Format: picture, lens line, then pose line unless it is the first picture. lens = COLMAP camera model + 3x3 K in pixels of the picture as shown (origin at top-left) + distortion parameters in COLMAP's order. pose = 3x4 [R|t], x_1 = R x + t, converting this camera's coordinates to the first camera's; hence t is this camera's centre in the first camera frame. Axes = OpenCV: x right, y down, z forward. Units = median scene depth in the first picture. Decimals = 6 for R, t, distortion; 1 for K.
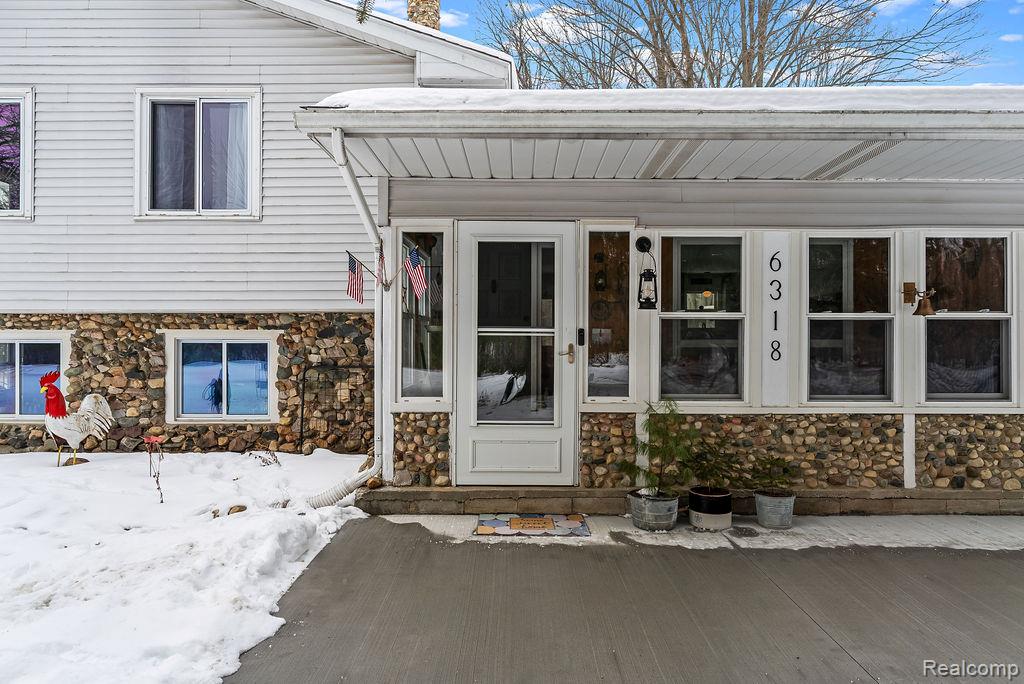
lens RADIAL K [[614.8, 0, 511.7], [0, 614.8, 340.4], [0, 0, 1]] dist [-0.000051, 0.000135]
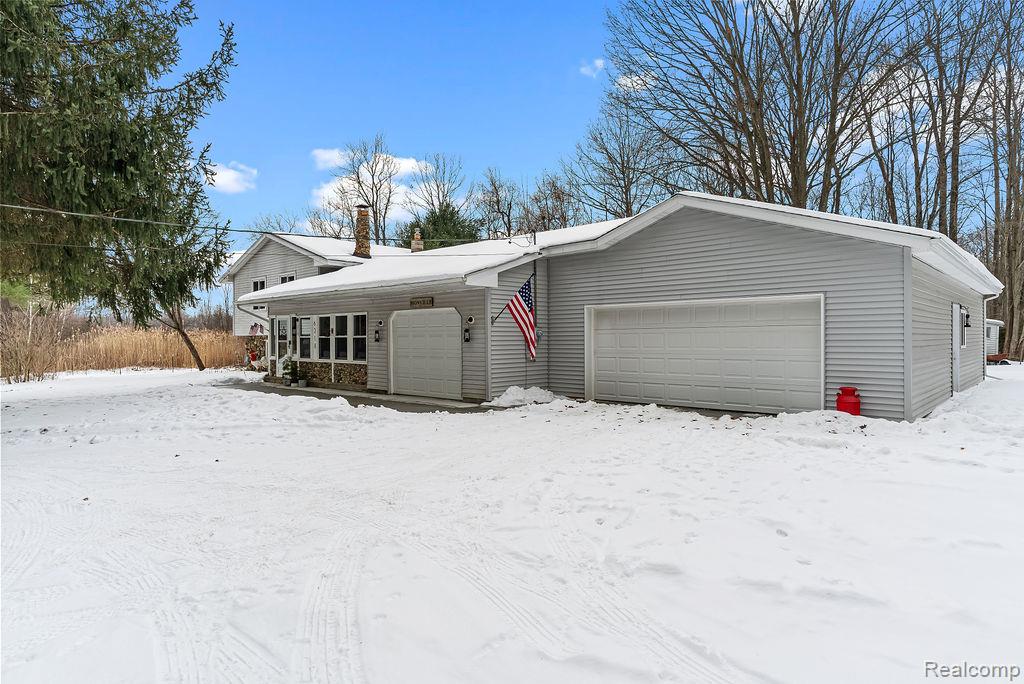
lens RADIAL K [[573.8, 0, 514.3], [0, 573.8, 343.7], [0, 0, 1]] dist [0.000633, 0.000020]
pose [[0.738989, -0.002497, -0.673712, 2.747096], [-0.002103, 0.999980, -0.006013, 0.015050], [0.673714, 0.005860, 0.738969, -0.616184]]
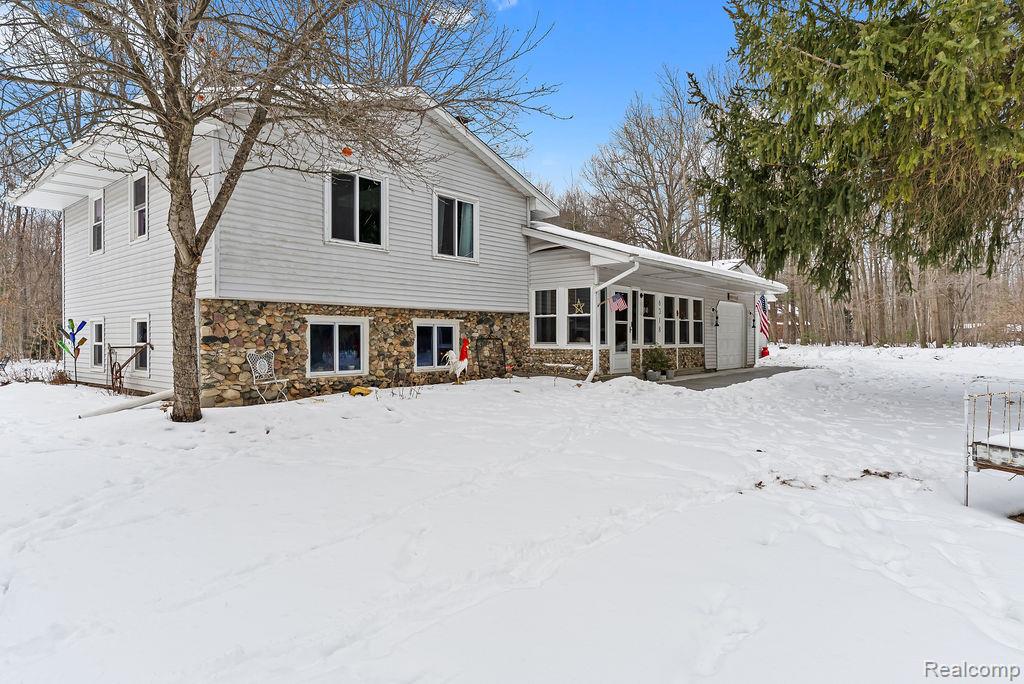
lens RADIAL K [[614.8, 0, 512.9], [0, 614.8, 339.7], [0, 0, 1]] dist [-0.000051, 0.000135]
pose [[0.633950, -0.004478, 0.773361, -1.888770], [0.003004, 0.999990, 0.003327, 0.042188], [-0.773368, 0.000214, 0.633957, -0.354014]]
